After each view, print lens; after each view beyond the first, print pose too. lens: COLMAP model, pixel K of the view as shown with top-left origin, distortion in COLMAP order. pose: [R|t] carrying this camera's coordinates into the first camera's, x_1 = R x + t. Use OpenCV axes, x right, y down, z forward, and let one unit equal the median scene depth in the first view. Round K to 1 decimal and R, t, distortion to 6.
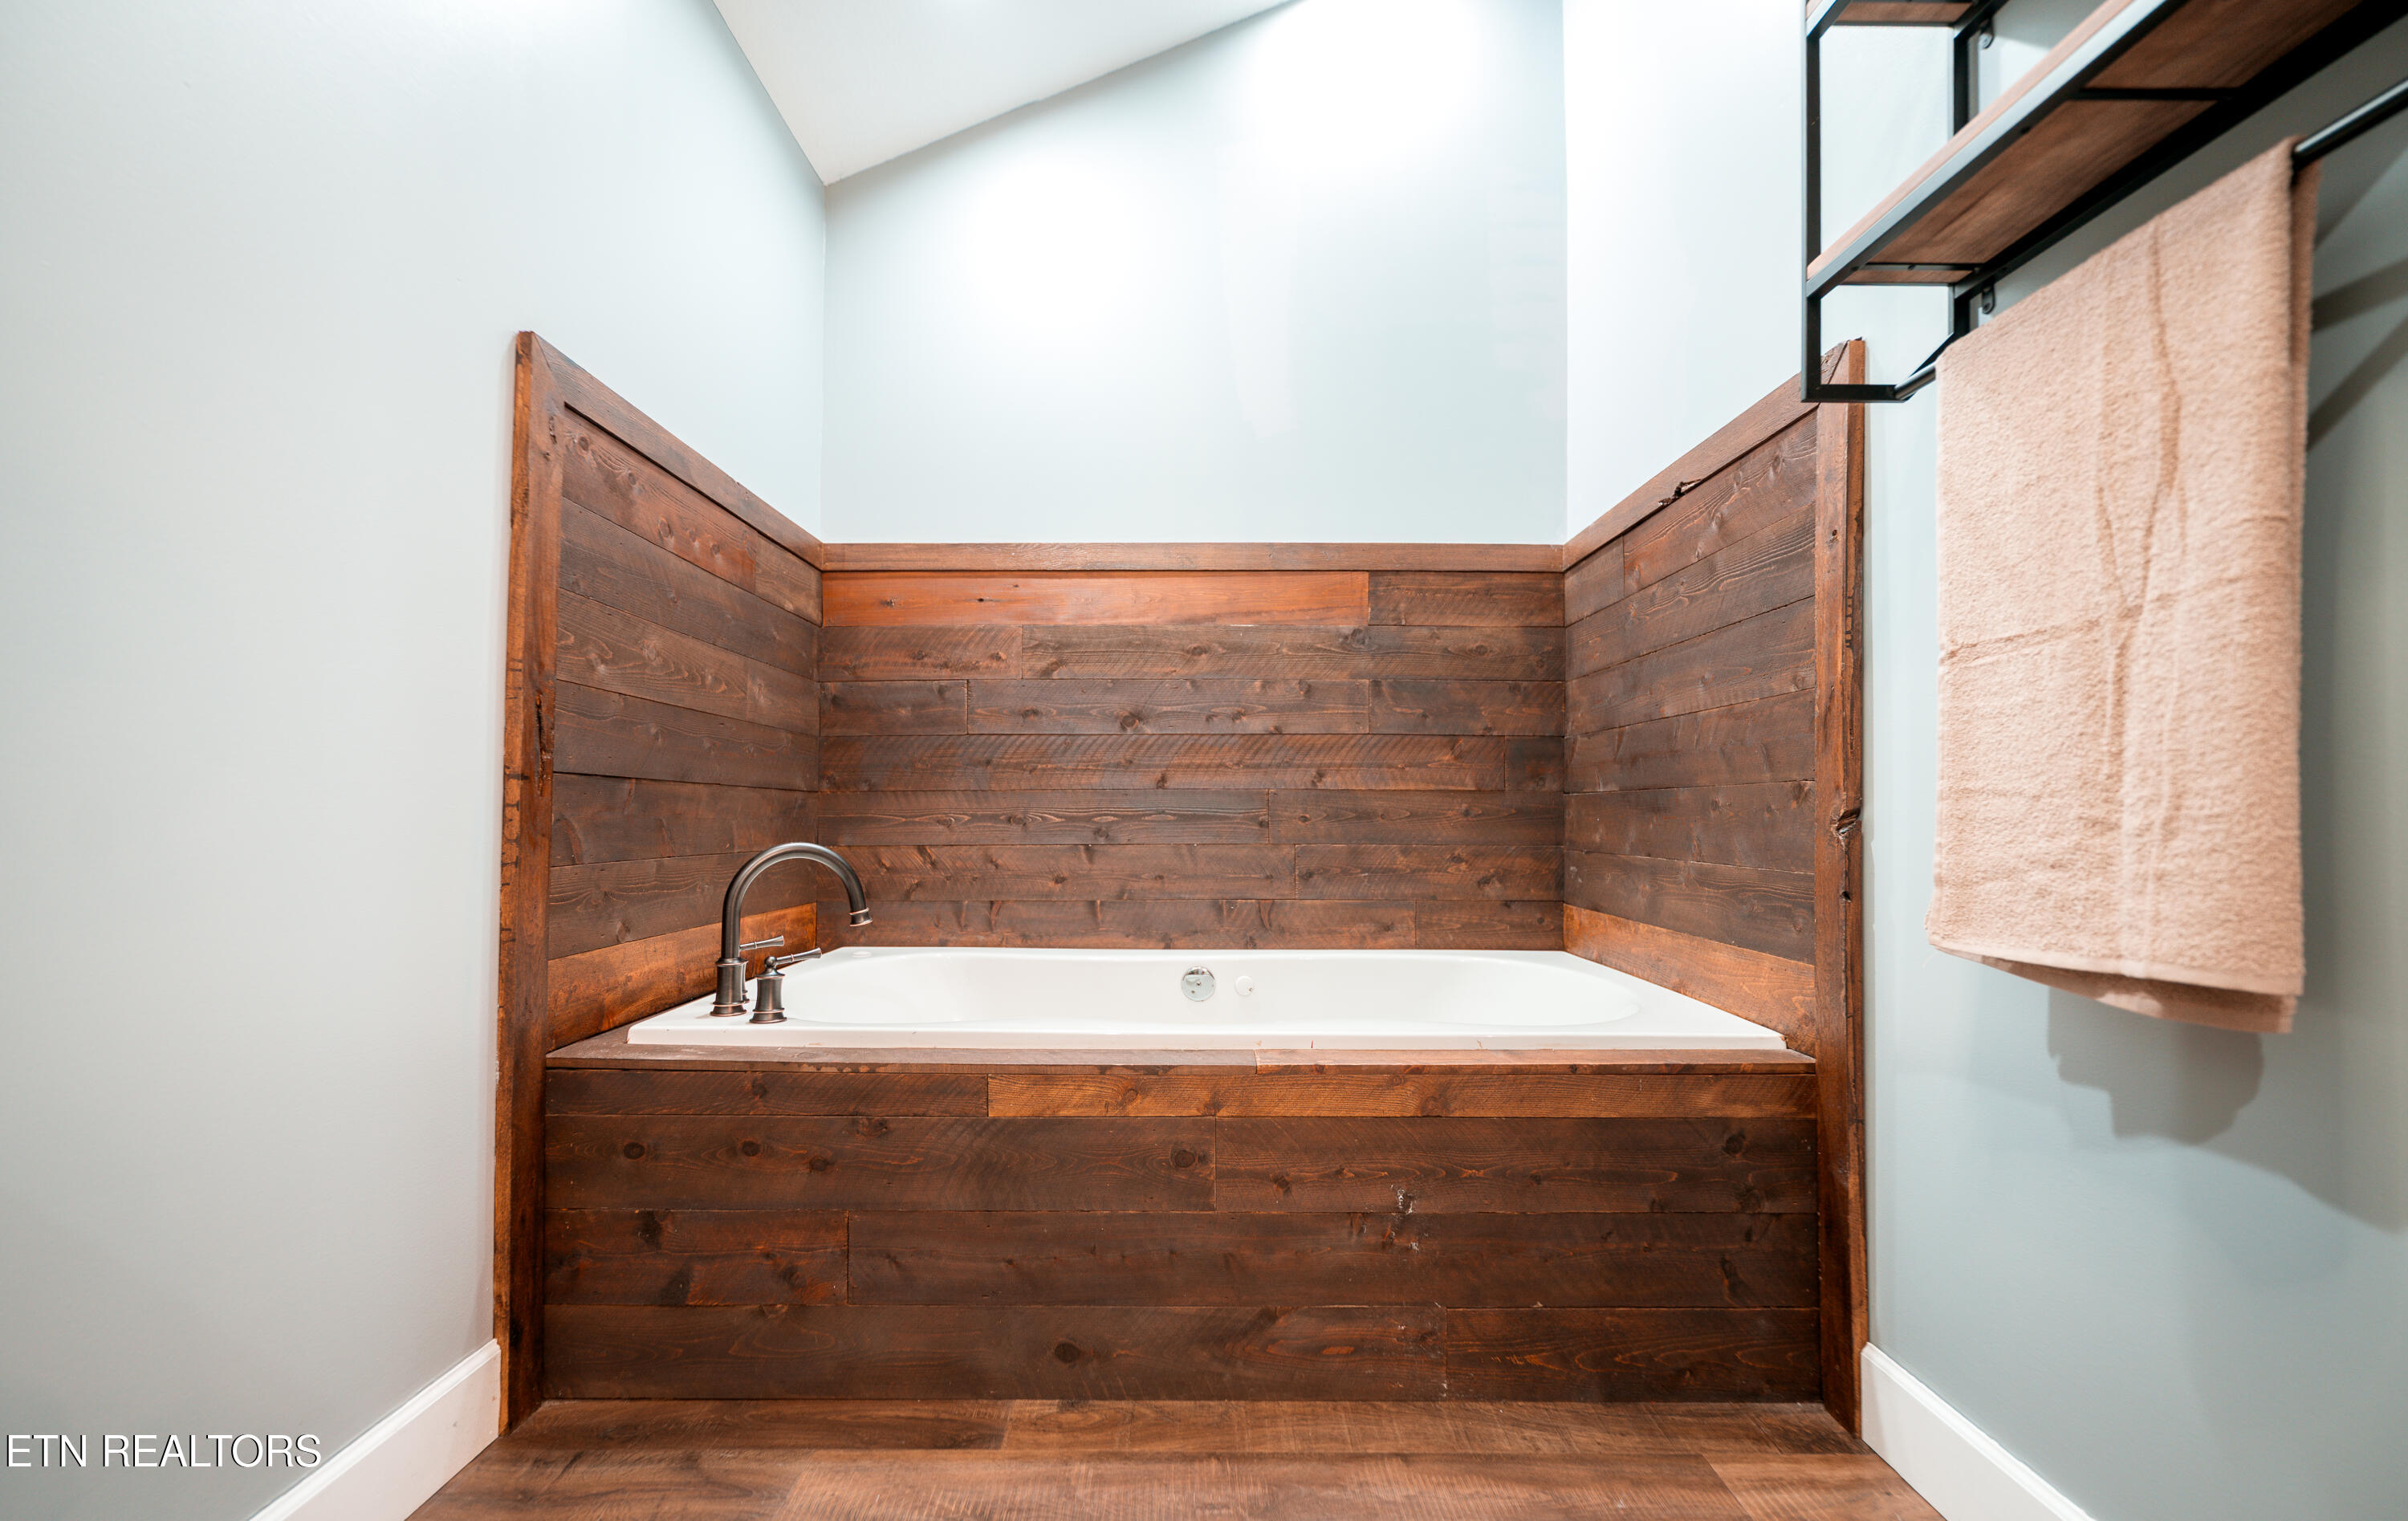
lens RADIAL K [[983.2, 0, 1202.7], [0, 983.2, 776.5], [0, 0, 1]] dist [-0.000562, -0.000037]
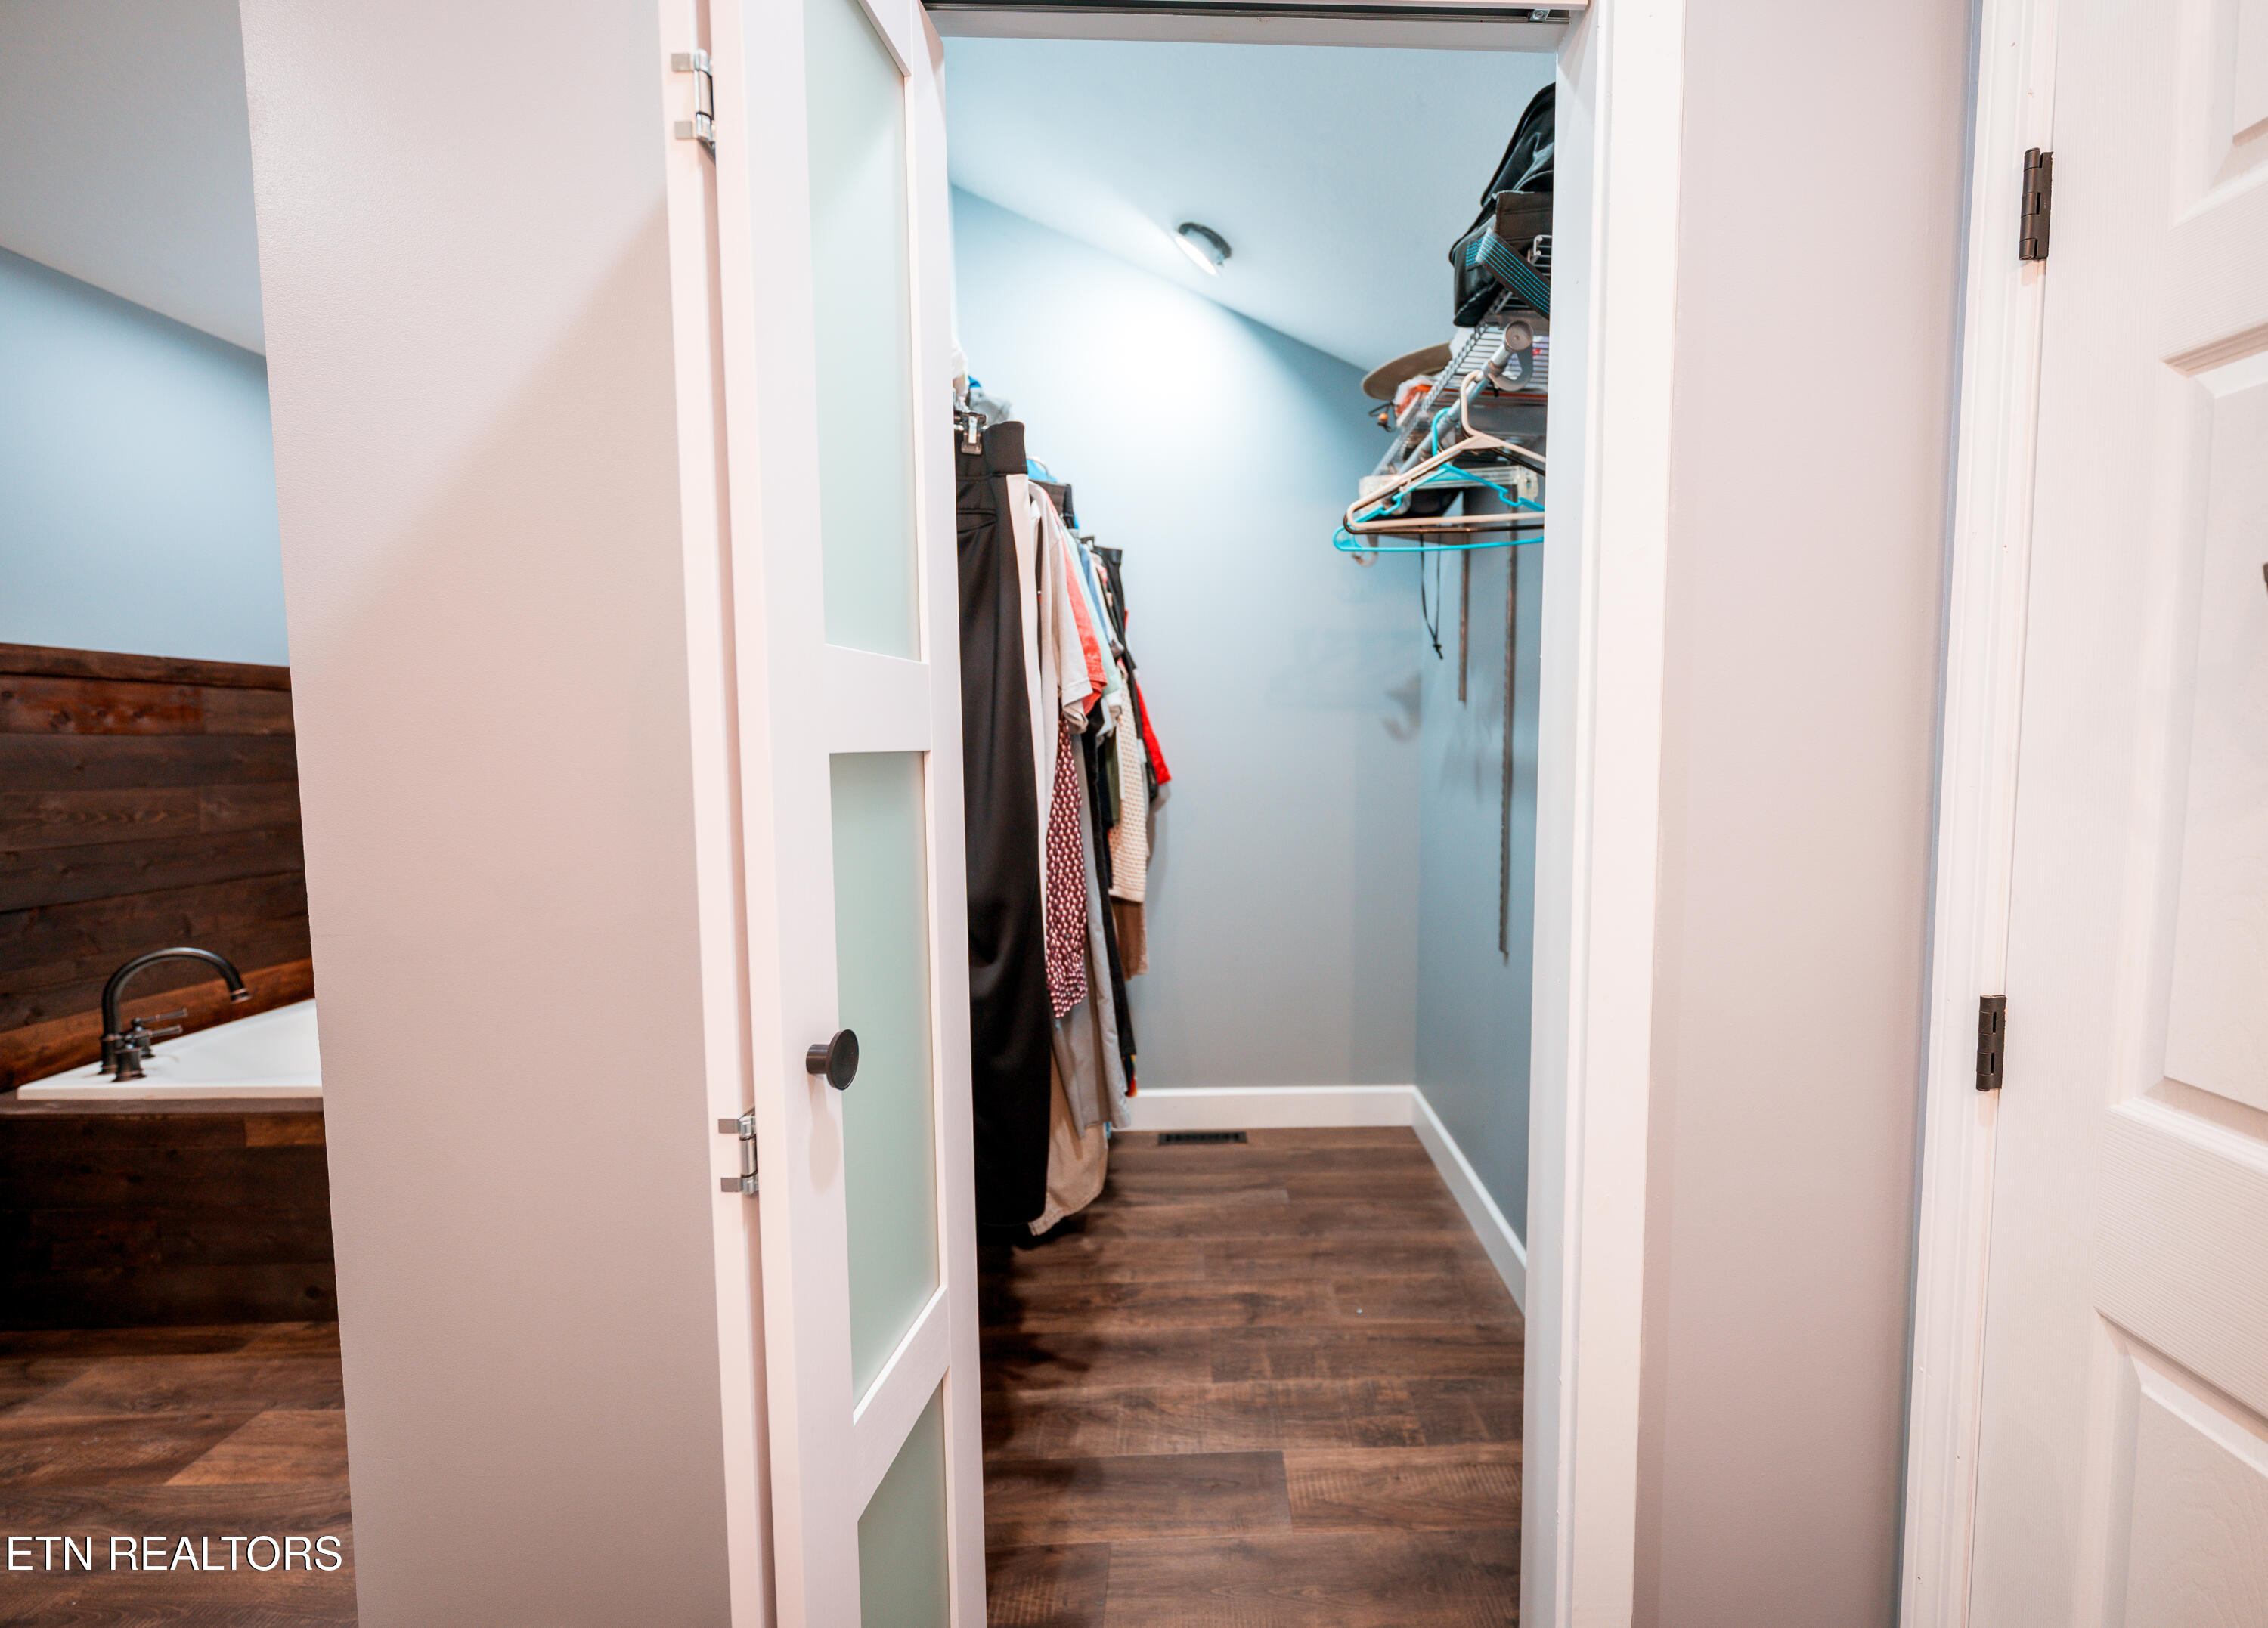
lens RADIAL K [[985.3, 0, 1143.5], [0, 985.3, 803.1], [0, 0, 1]] dist [0.002256, 0.000258]
pose [[0.999372, -0.006786, 0.034776, 1.113973], [0.003818, 0.996398, 0.084711, -0.305071], [-0.035225, -0.084525, 0.995799, -0.522492]]
